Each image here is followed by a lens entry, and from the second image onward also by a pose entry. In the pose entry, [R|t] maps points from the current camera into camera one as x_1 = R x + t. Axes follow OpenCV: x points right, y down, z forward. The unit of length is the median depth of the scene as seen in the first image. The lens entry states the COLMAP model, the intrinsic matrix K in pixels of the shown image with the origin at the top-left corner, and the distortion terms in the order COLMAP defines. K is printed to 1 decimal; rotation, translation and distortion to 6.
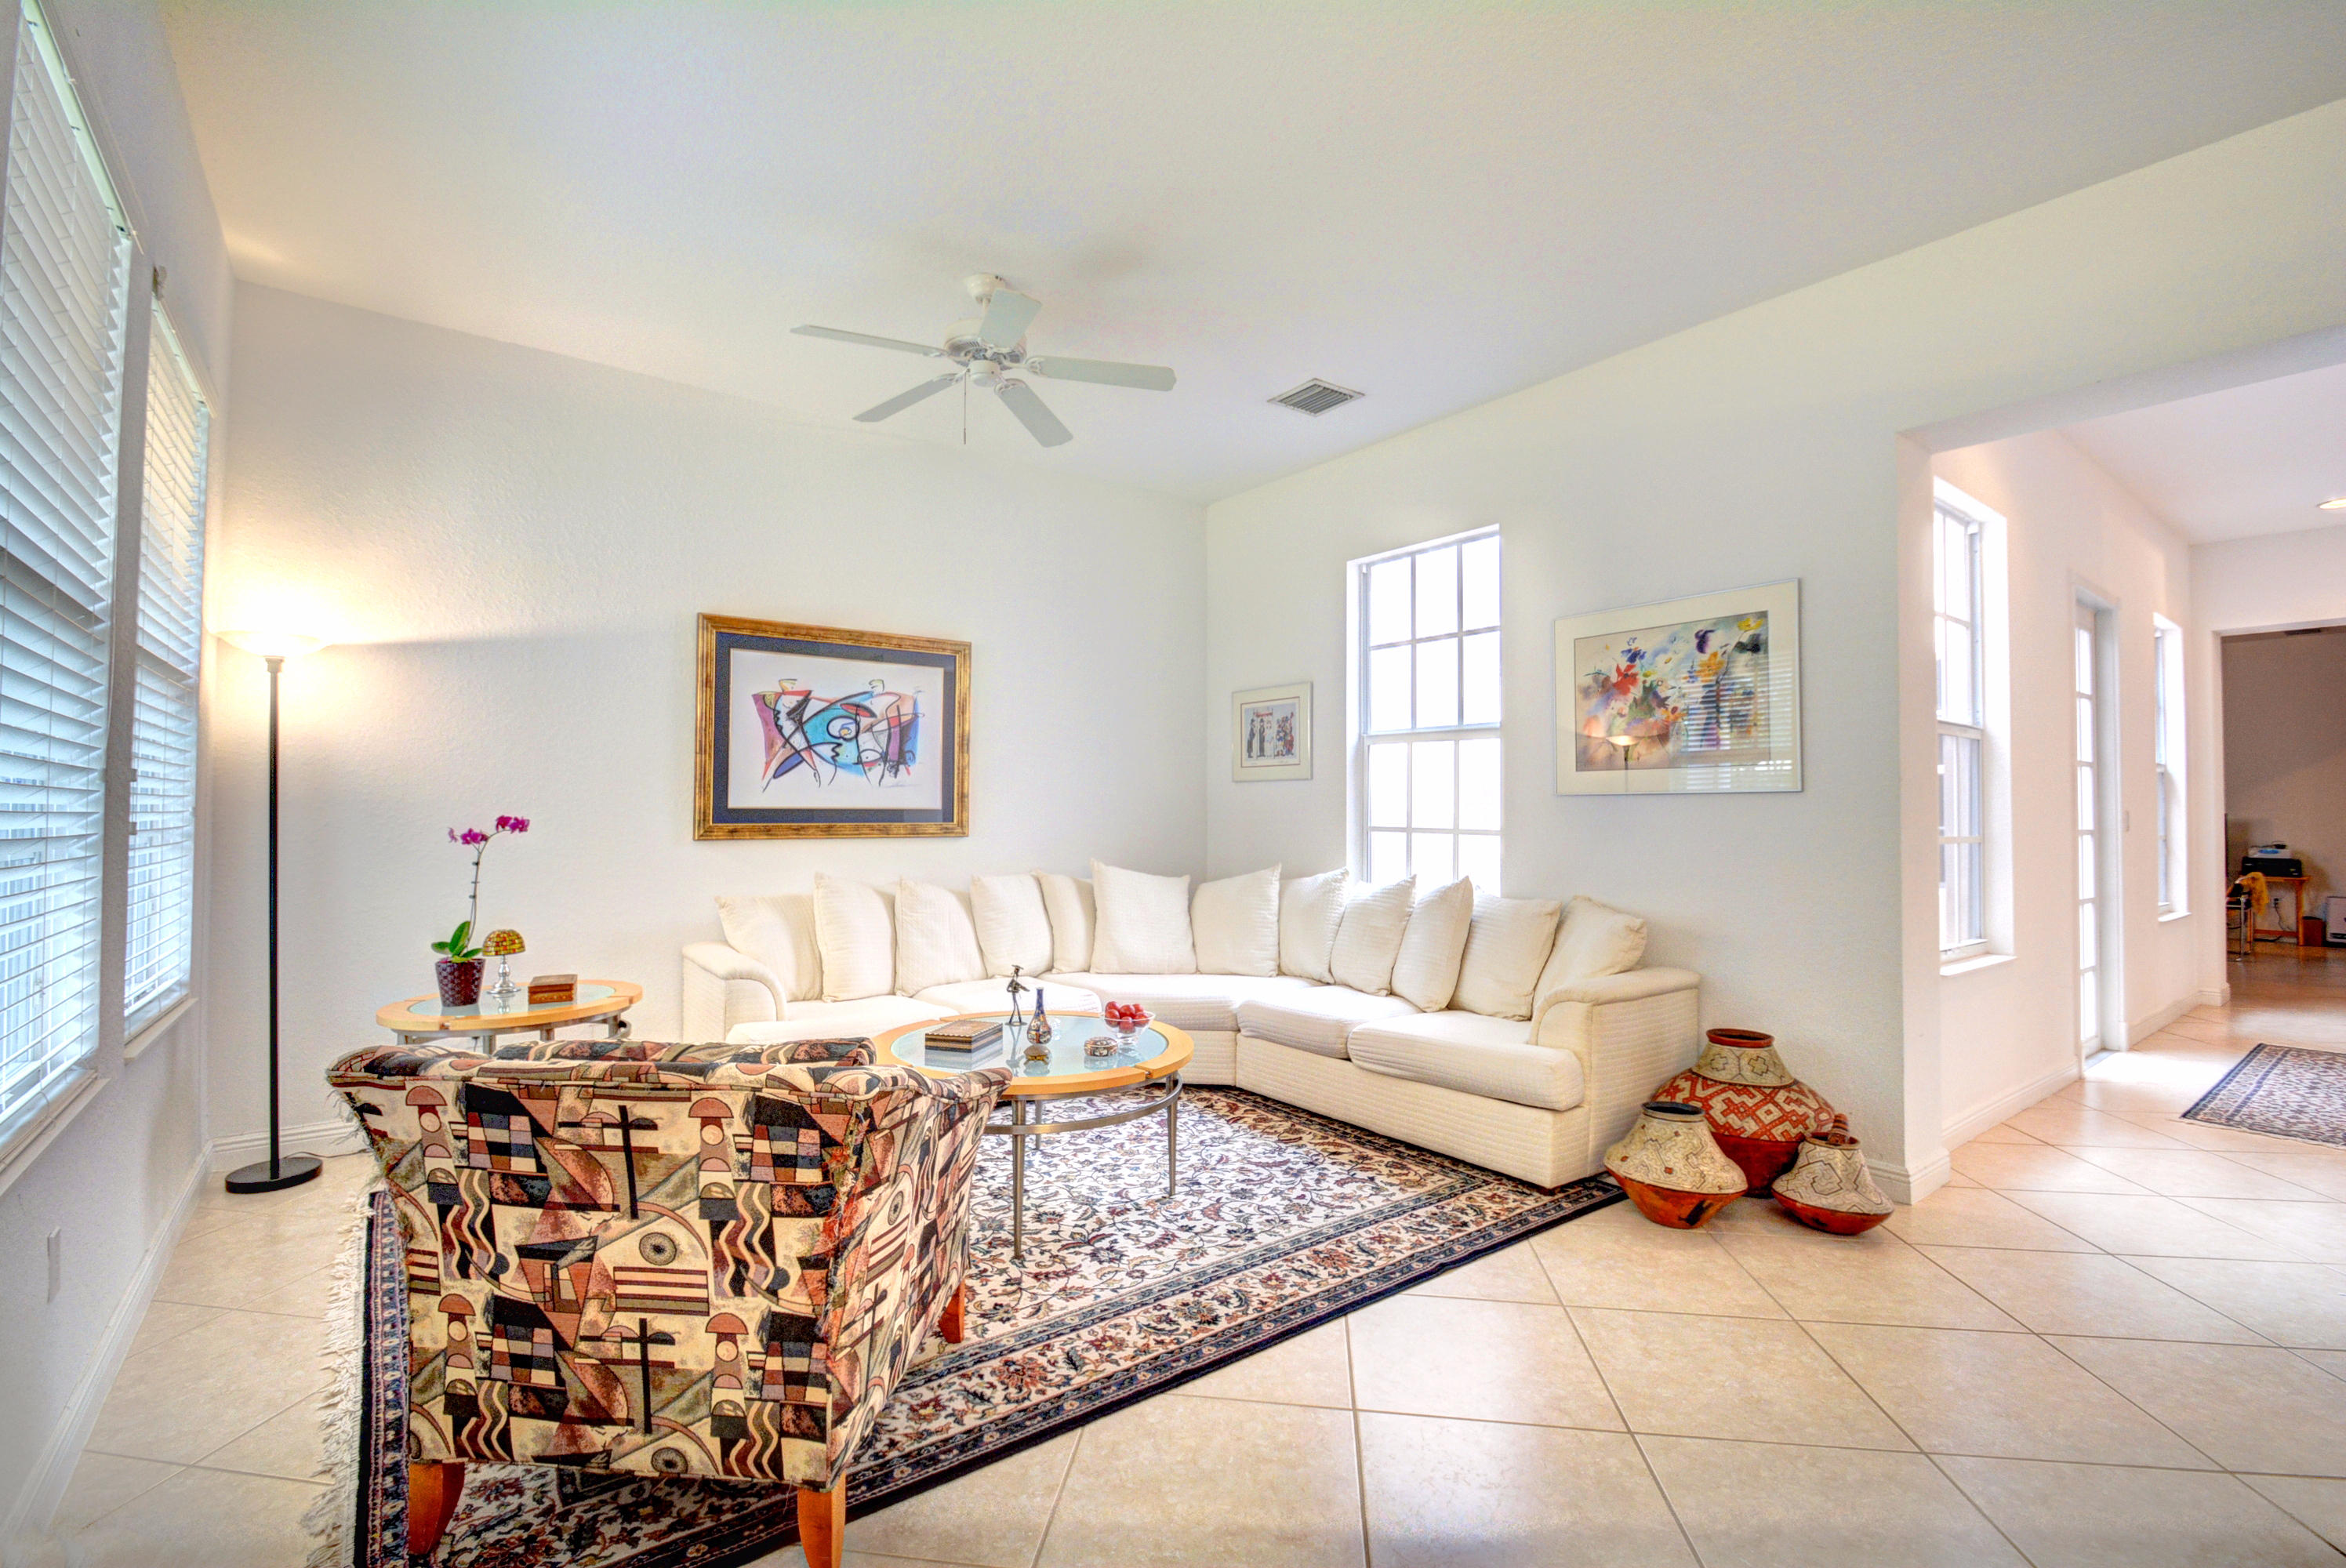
lens RADIAL K [[1024.9, 0, 1160.2], [0, 1024.9, 784.3], [0, 0, 1]] dist [-0.001095, -0.007826]
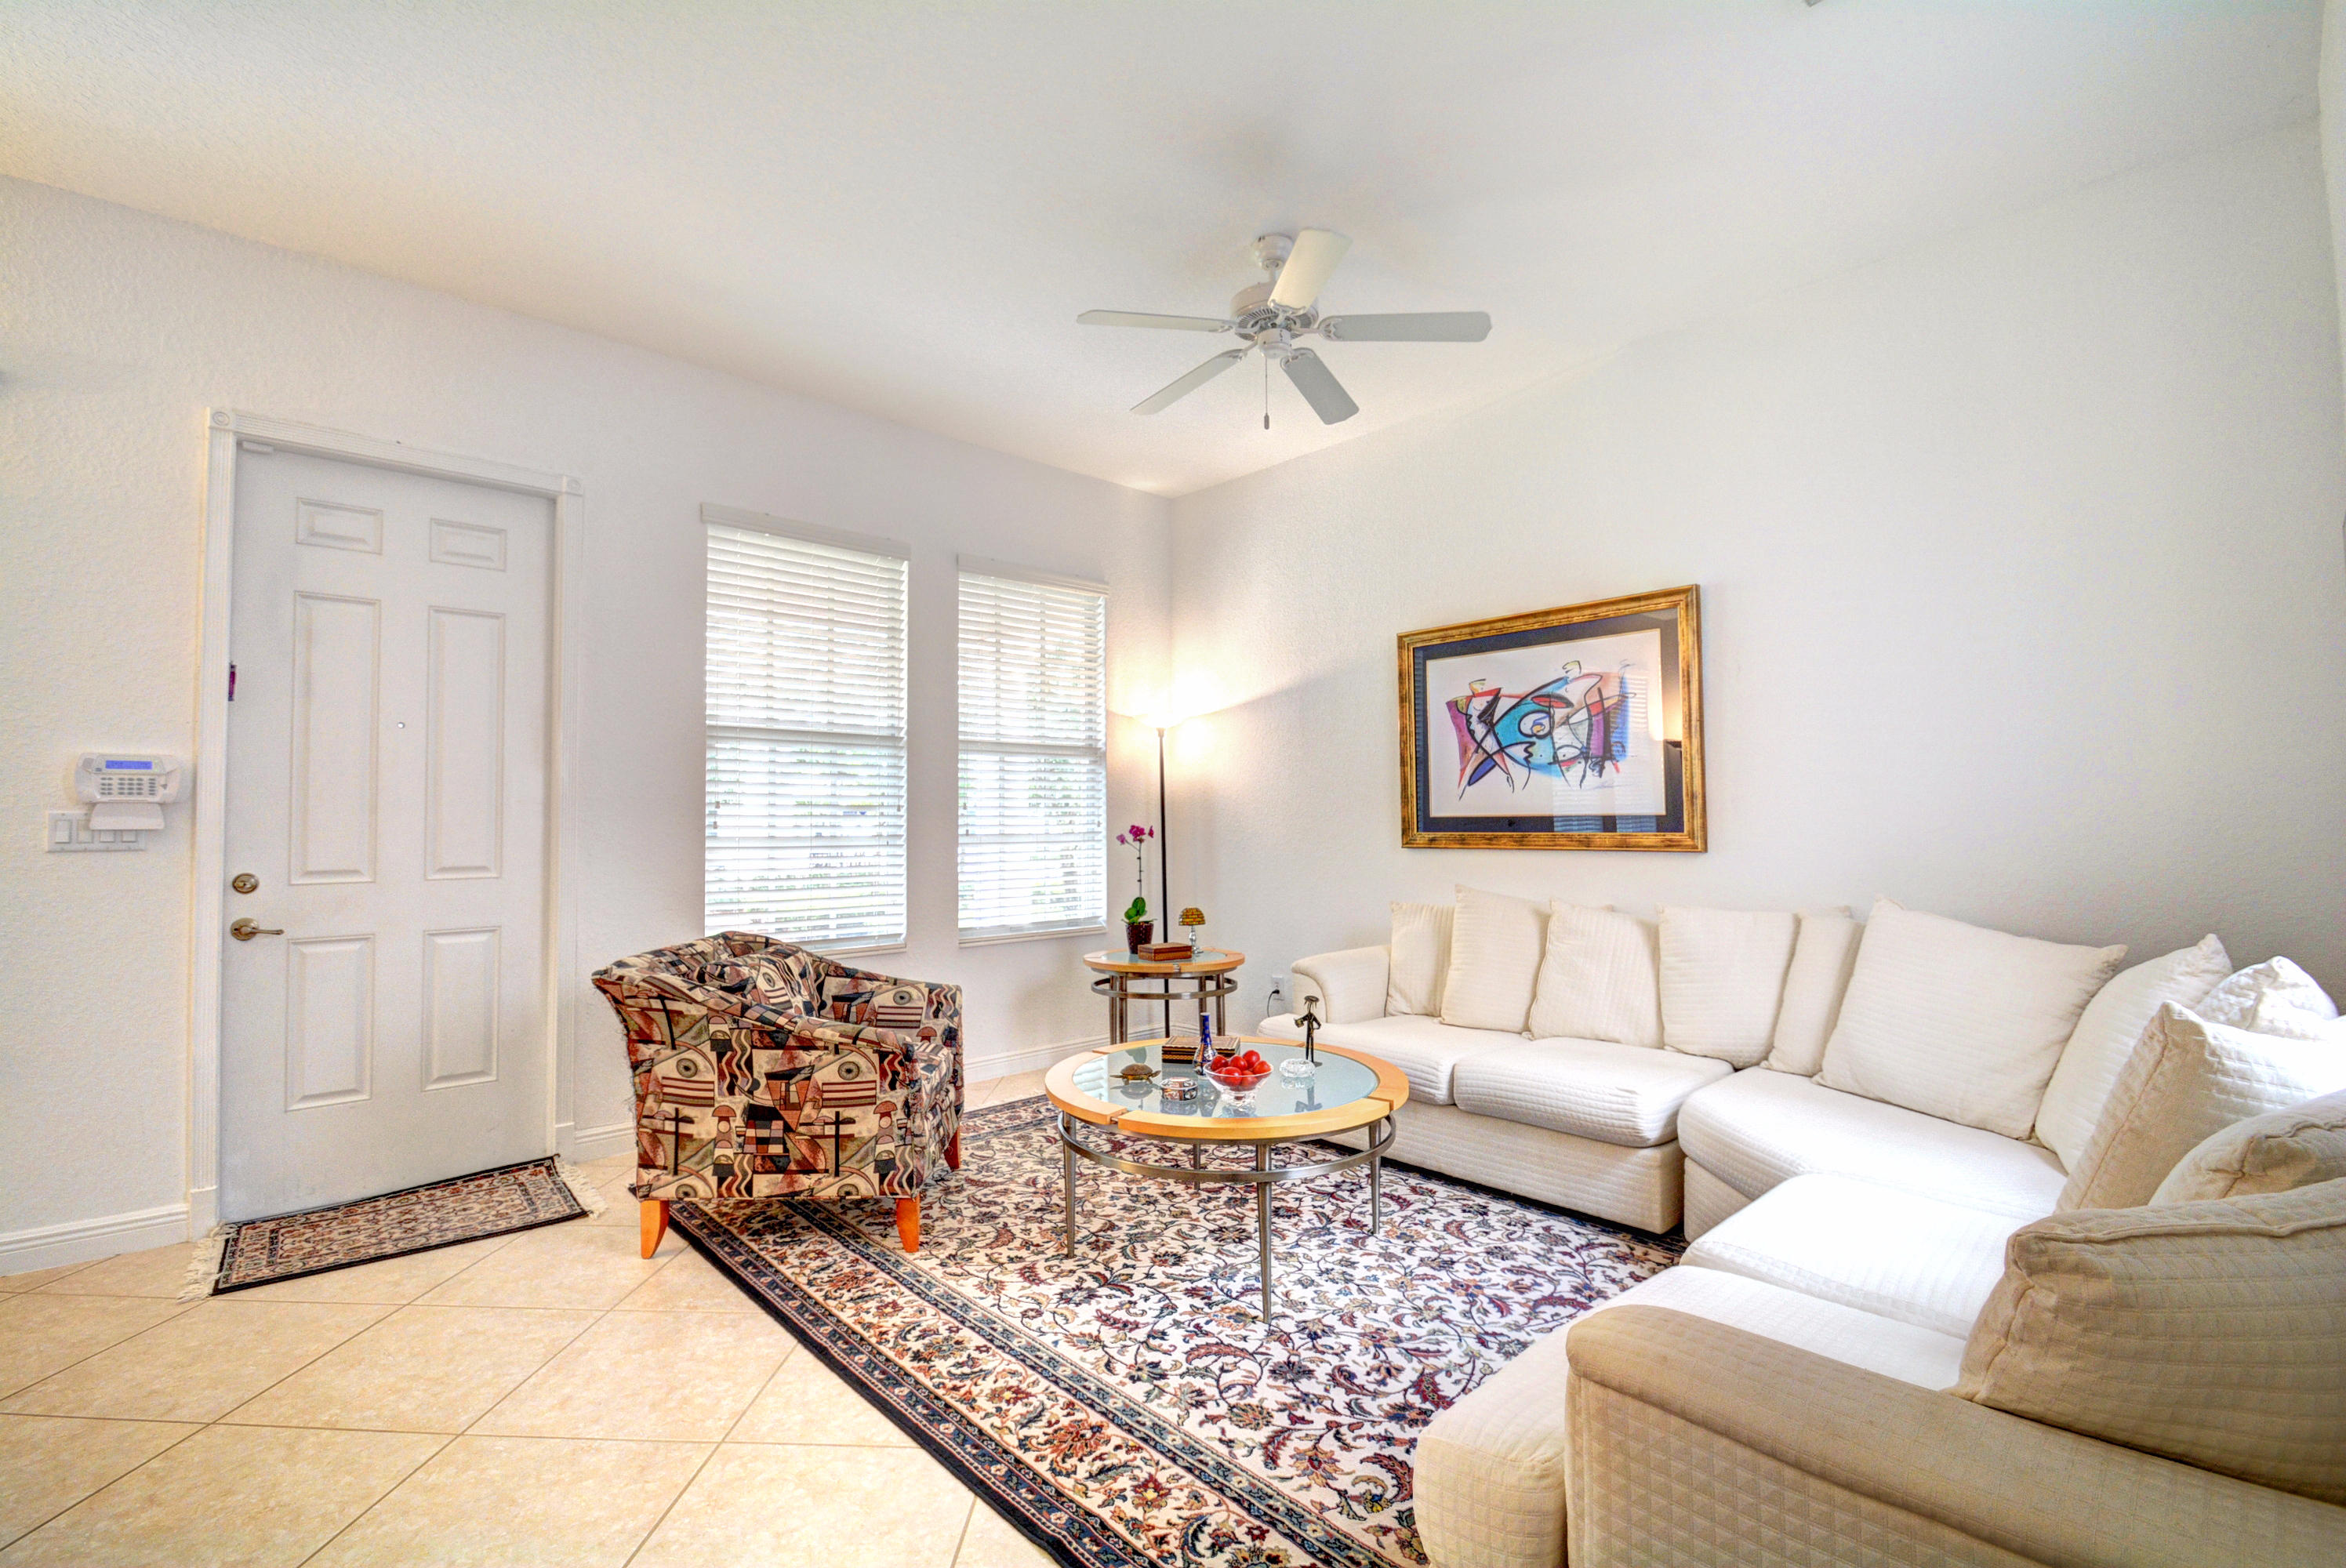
lens RADIAL K [[1024.9, 0, 1152.6], [0, 1024.9, 786.3], [0, 0, 1]] dist [-0.001095, -0.007826]
pose [[0.093799, -0.037780, -0.994874, 0.561087], [0.037536, 0.998703, -0.034386, 0.017154], [0.994883, -0.034118, 0.095096, 0.615961]]
